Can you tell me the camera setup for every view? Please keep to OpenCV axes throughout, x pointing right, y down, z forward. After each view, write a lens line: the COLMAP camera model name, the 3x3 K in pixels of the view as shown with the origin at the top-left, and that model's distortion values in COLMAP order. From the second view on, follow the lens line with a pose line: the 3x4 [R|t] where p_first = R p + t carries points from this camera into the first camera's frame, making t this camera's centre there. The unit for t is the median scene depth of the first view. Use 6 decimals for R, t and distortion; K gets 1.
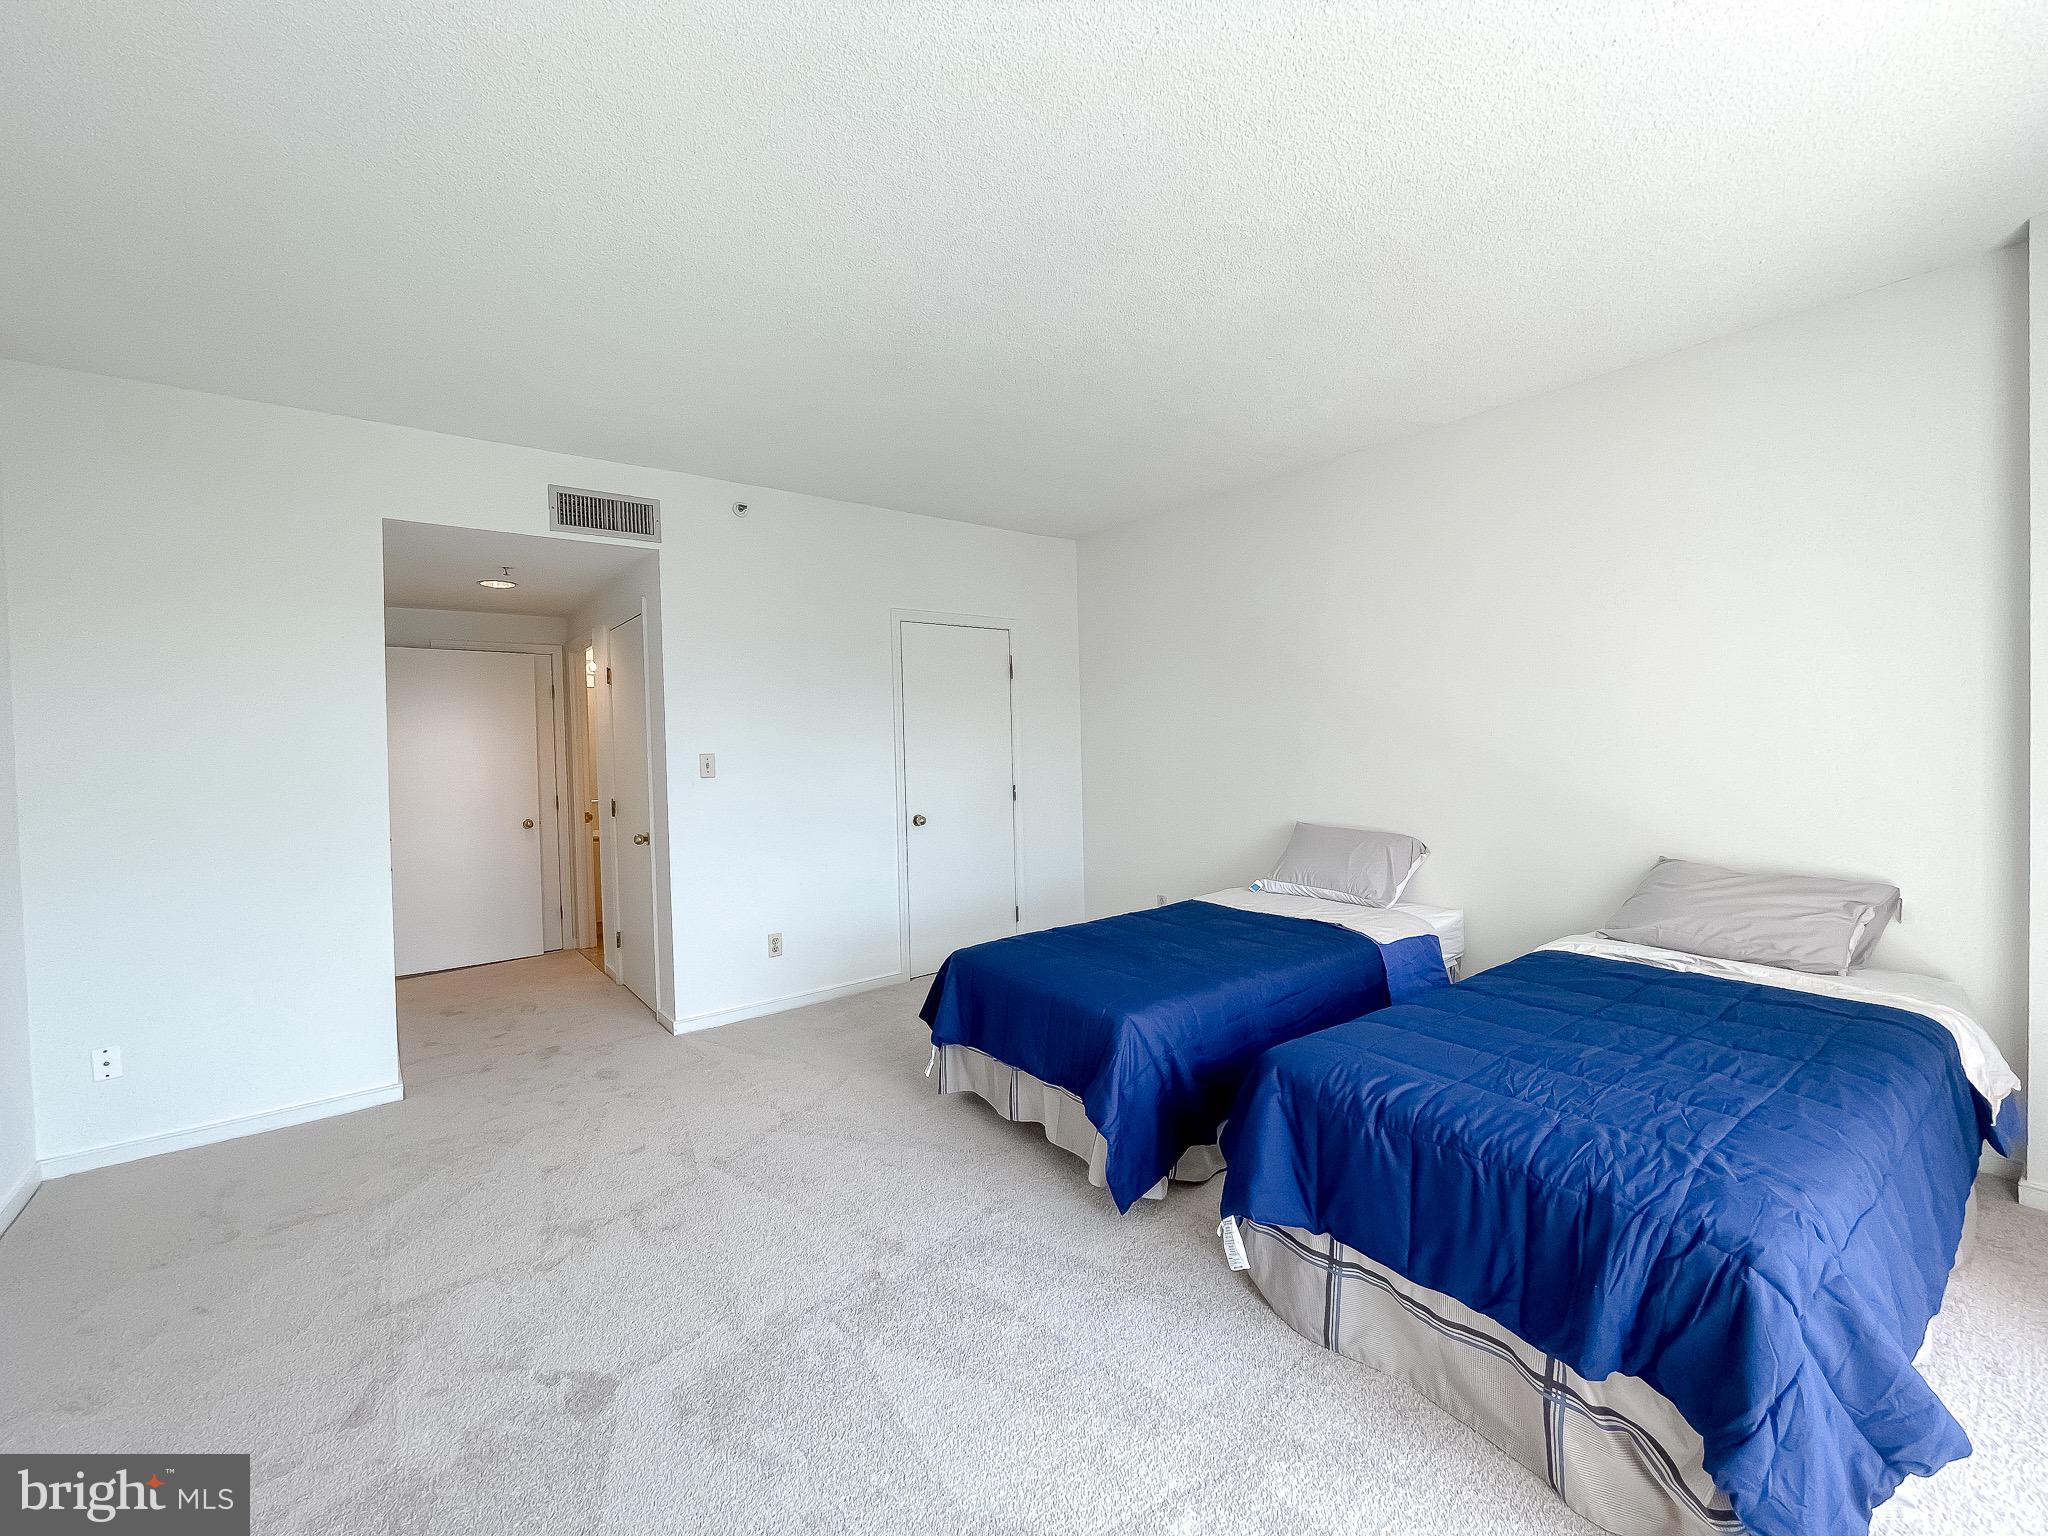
lens RADIAL K [[826.1, 0, 1018.6], [0, 826.1, 758.0], [0, 0, 1]] dist [-0.006661, 0.001639]
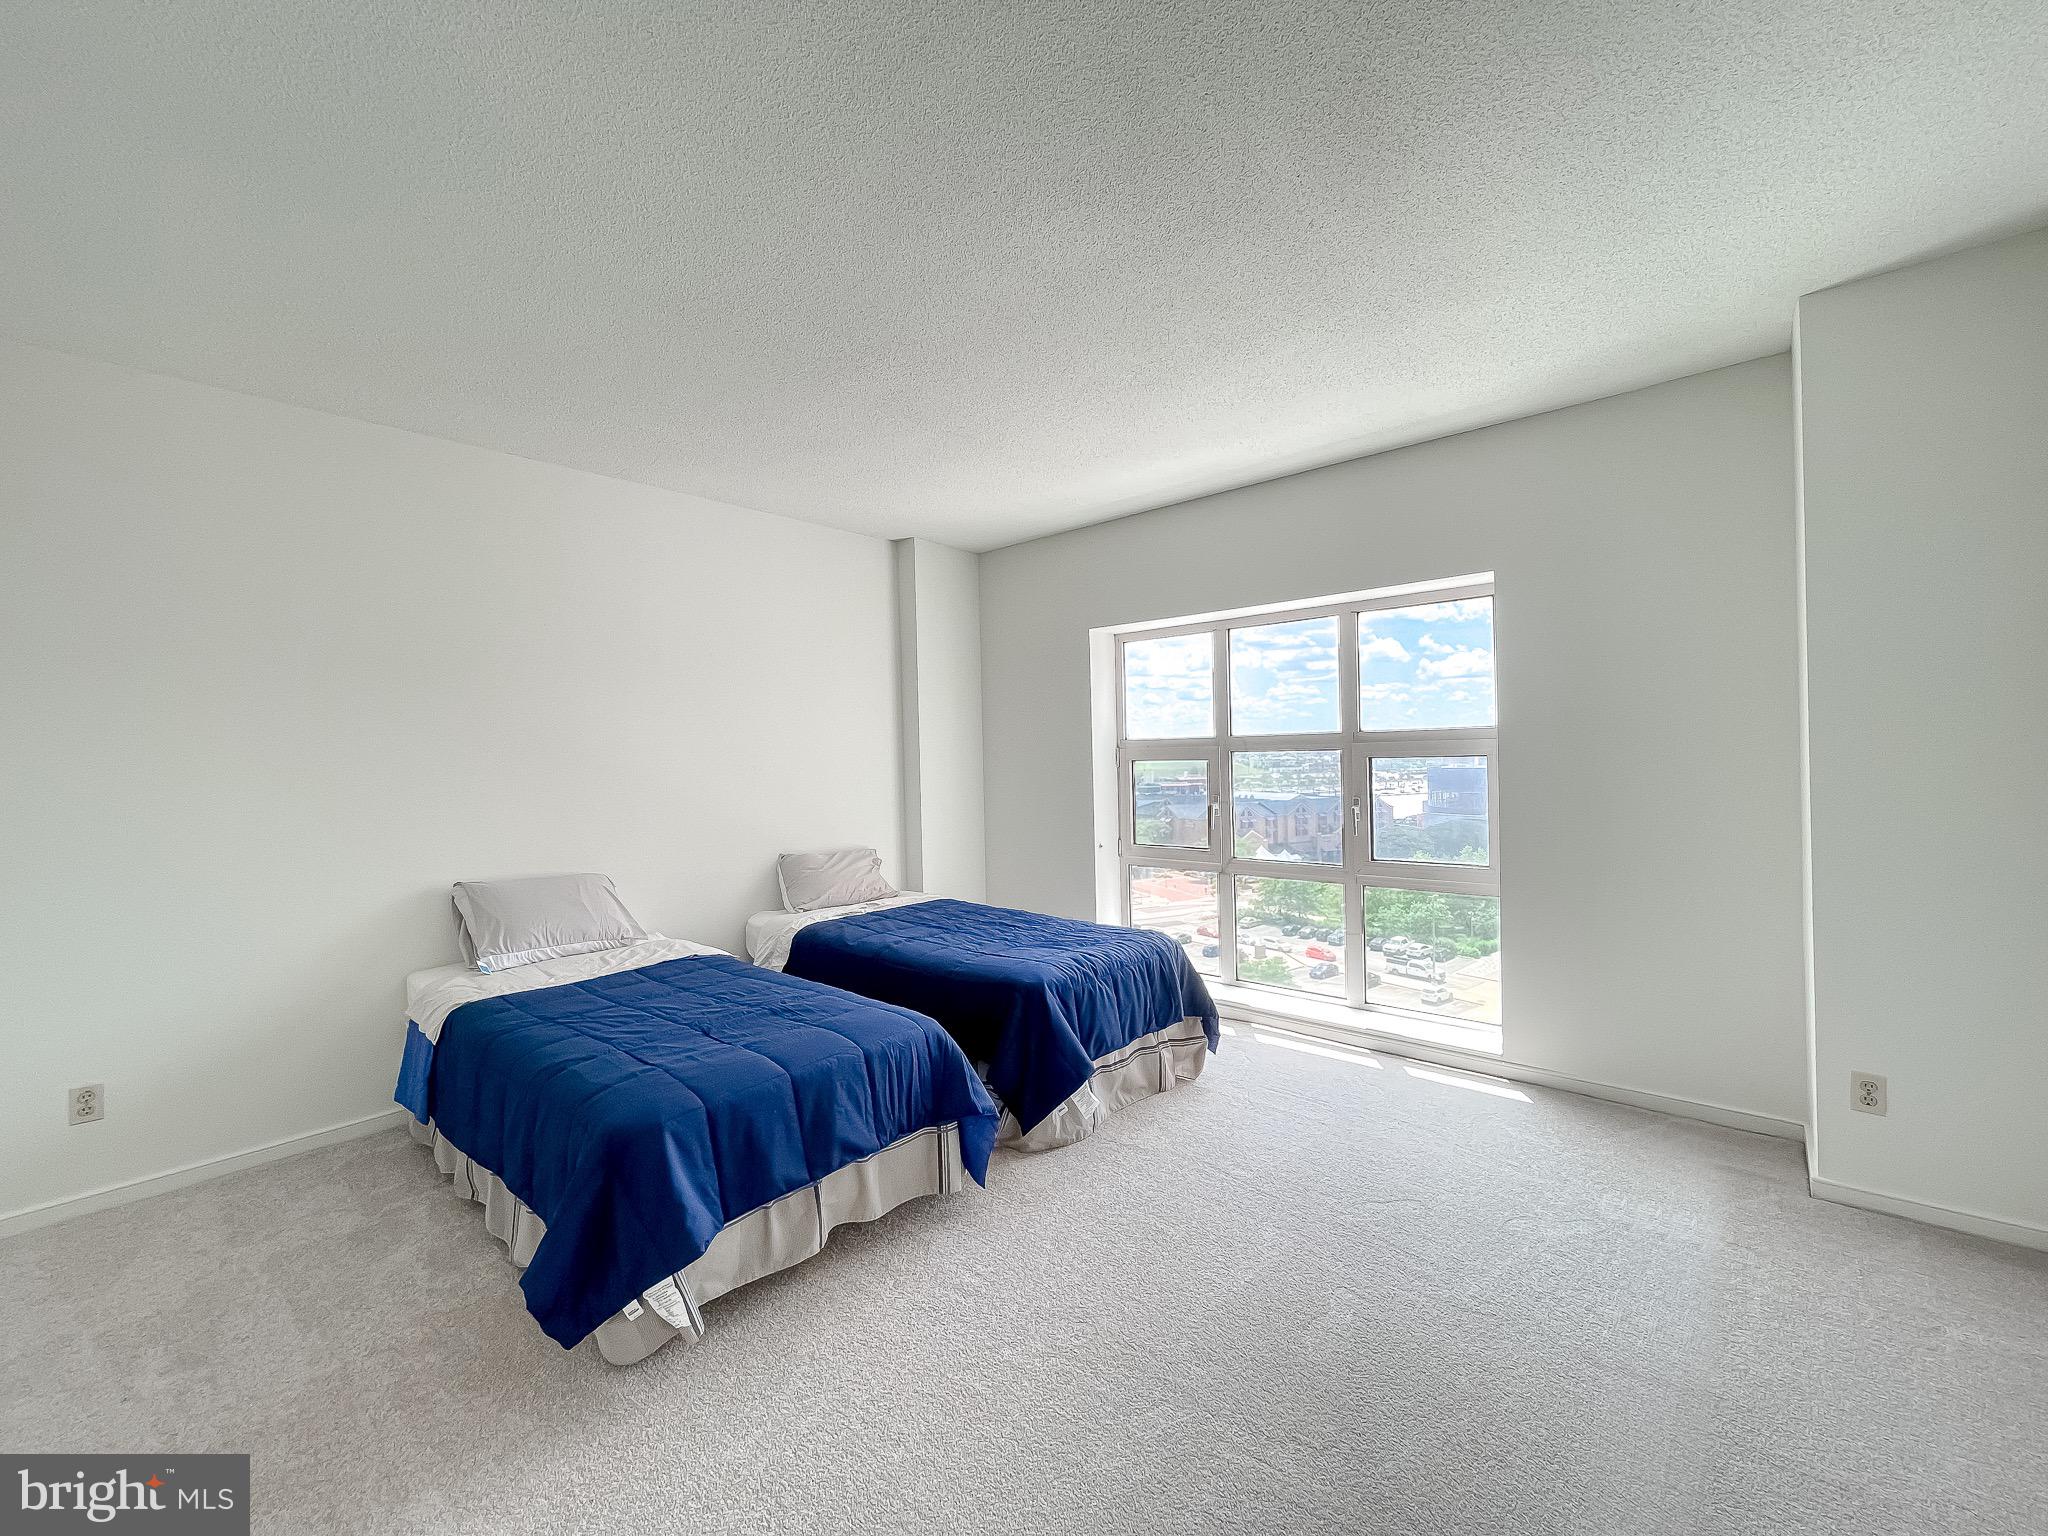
lens RADIAL K [[826.1, 0, 1008.2], [0, 826.1, 776.9], [0, 0, 1]] dist [-0.006661, 0.001639]
pose [[-0.174417, 0.010083, 0.984620, -1.162531], [0.050478, 0.998724, -0.001286, 0.008807], [-0.983377, 0.049477, -0.174703, 1.360544]]
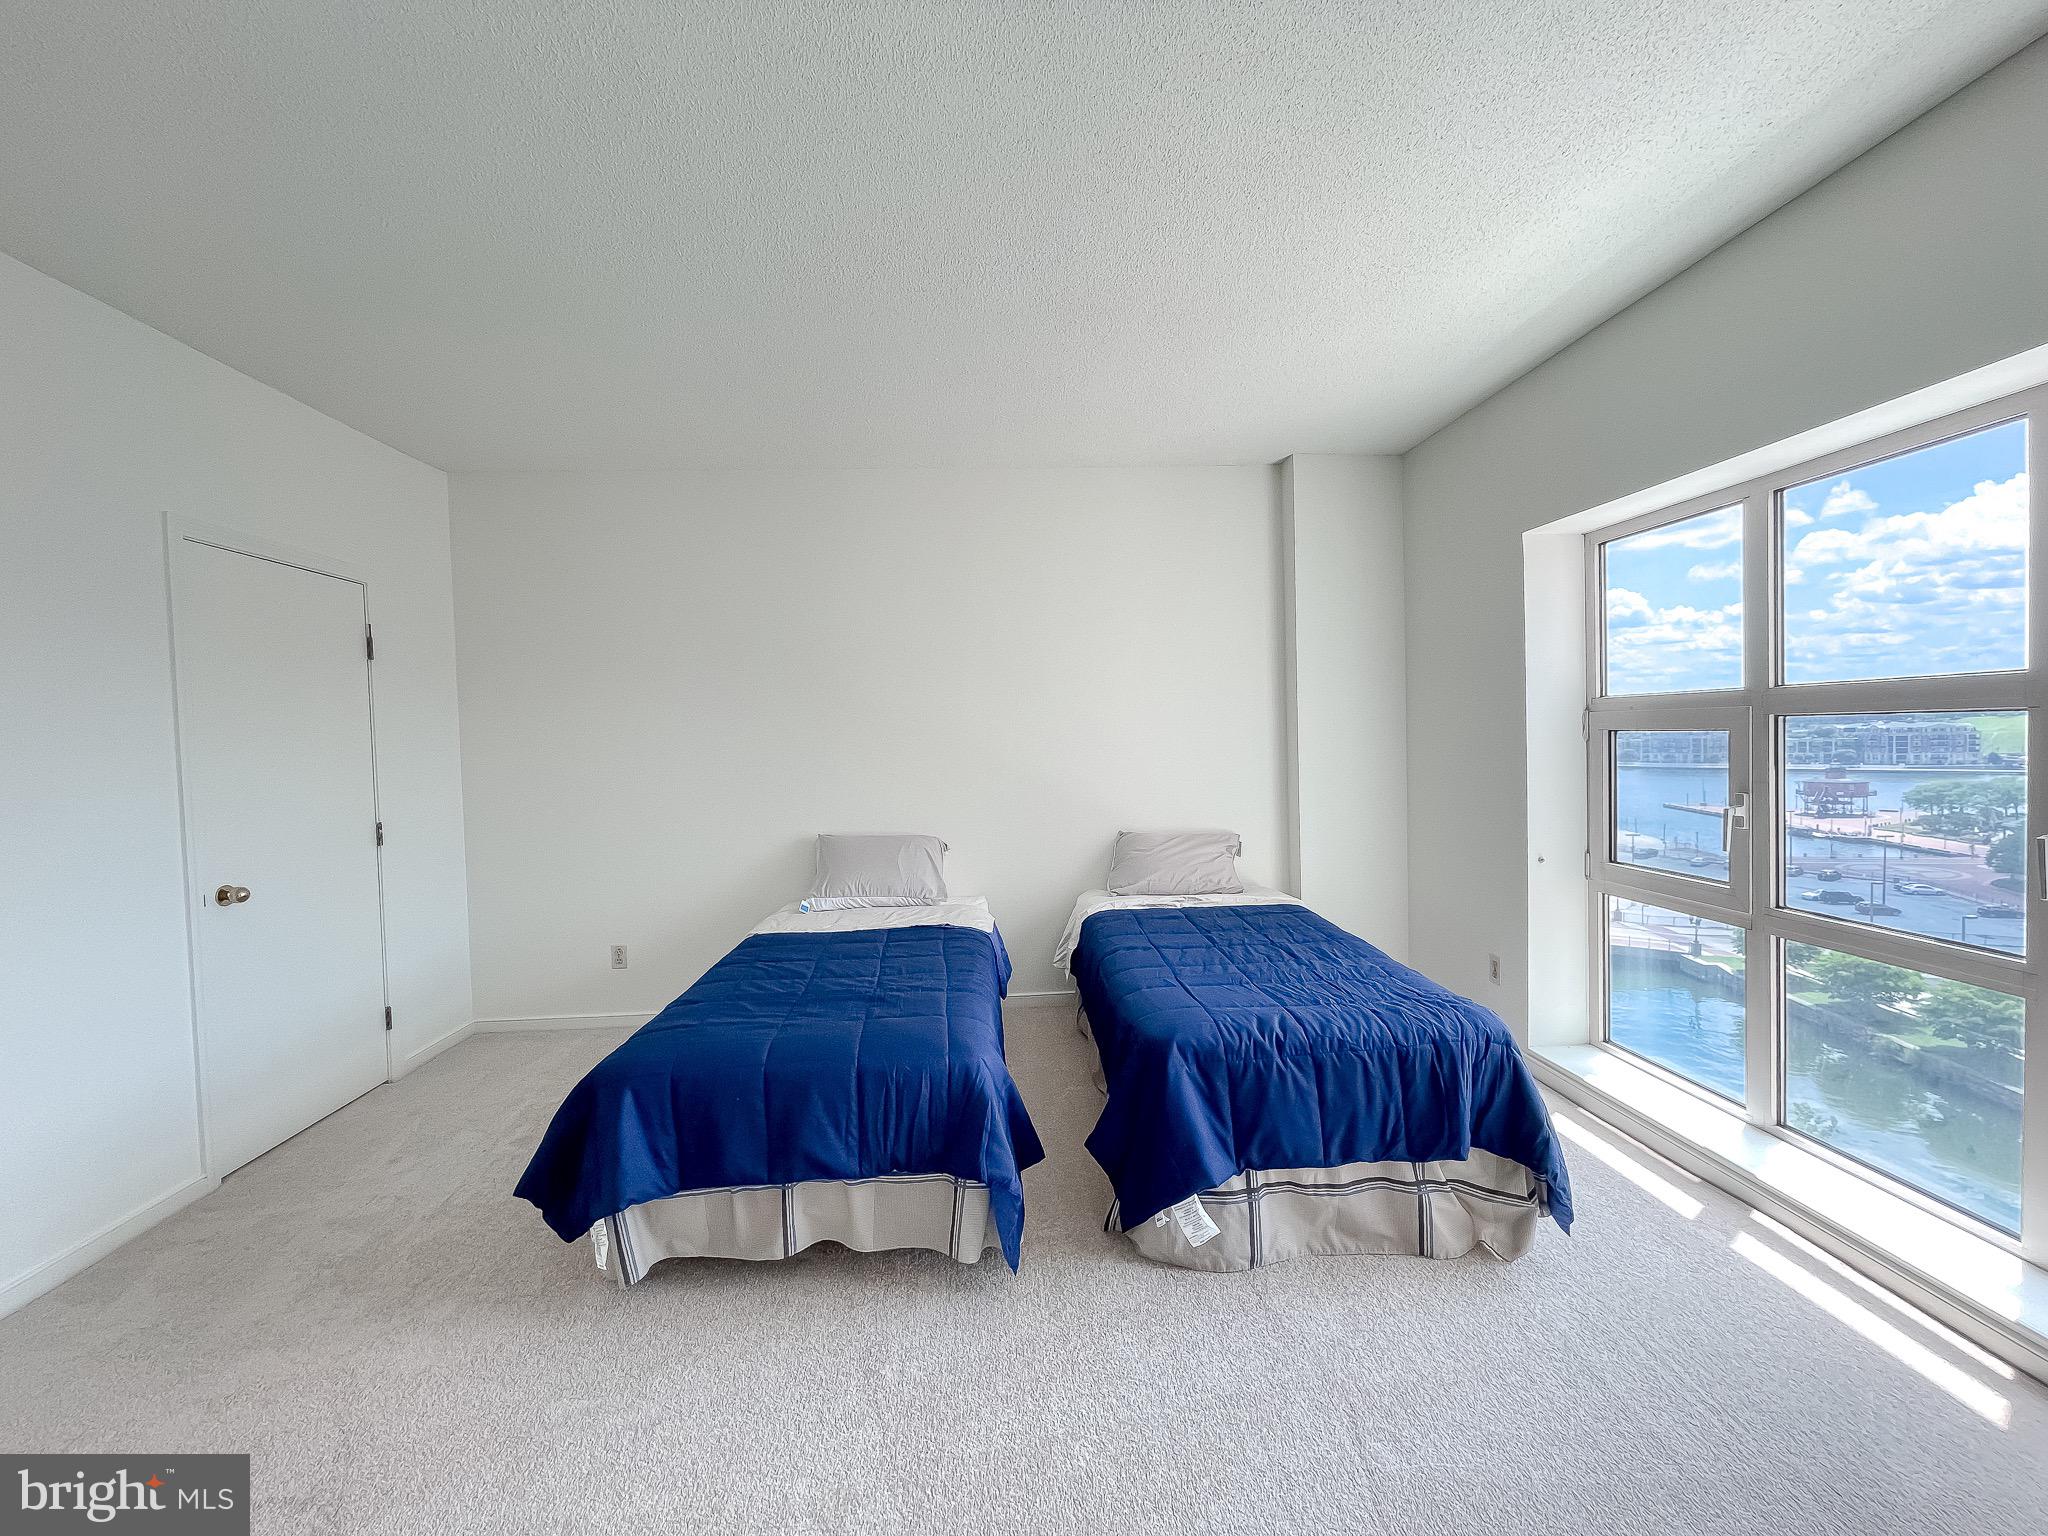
lens RADIAL K [[826.1, 0, 1017.5], [0, 826.1, 761.6], [0, 0, 1]] dist [-0.006661, 0.001639]
pose [[0.562211, -0.015296, 0.826852, -0.719814], [0.029414, 0.999566, -0.001509, 0.001392], [-0.826470, 0.025169, 0.562417, 0.581071]]
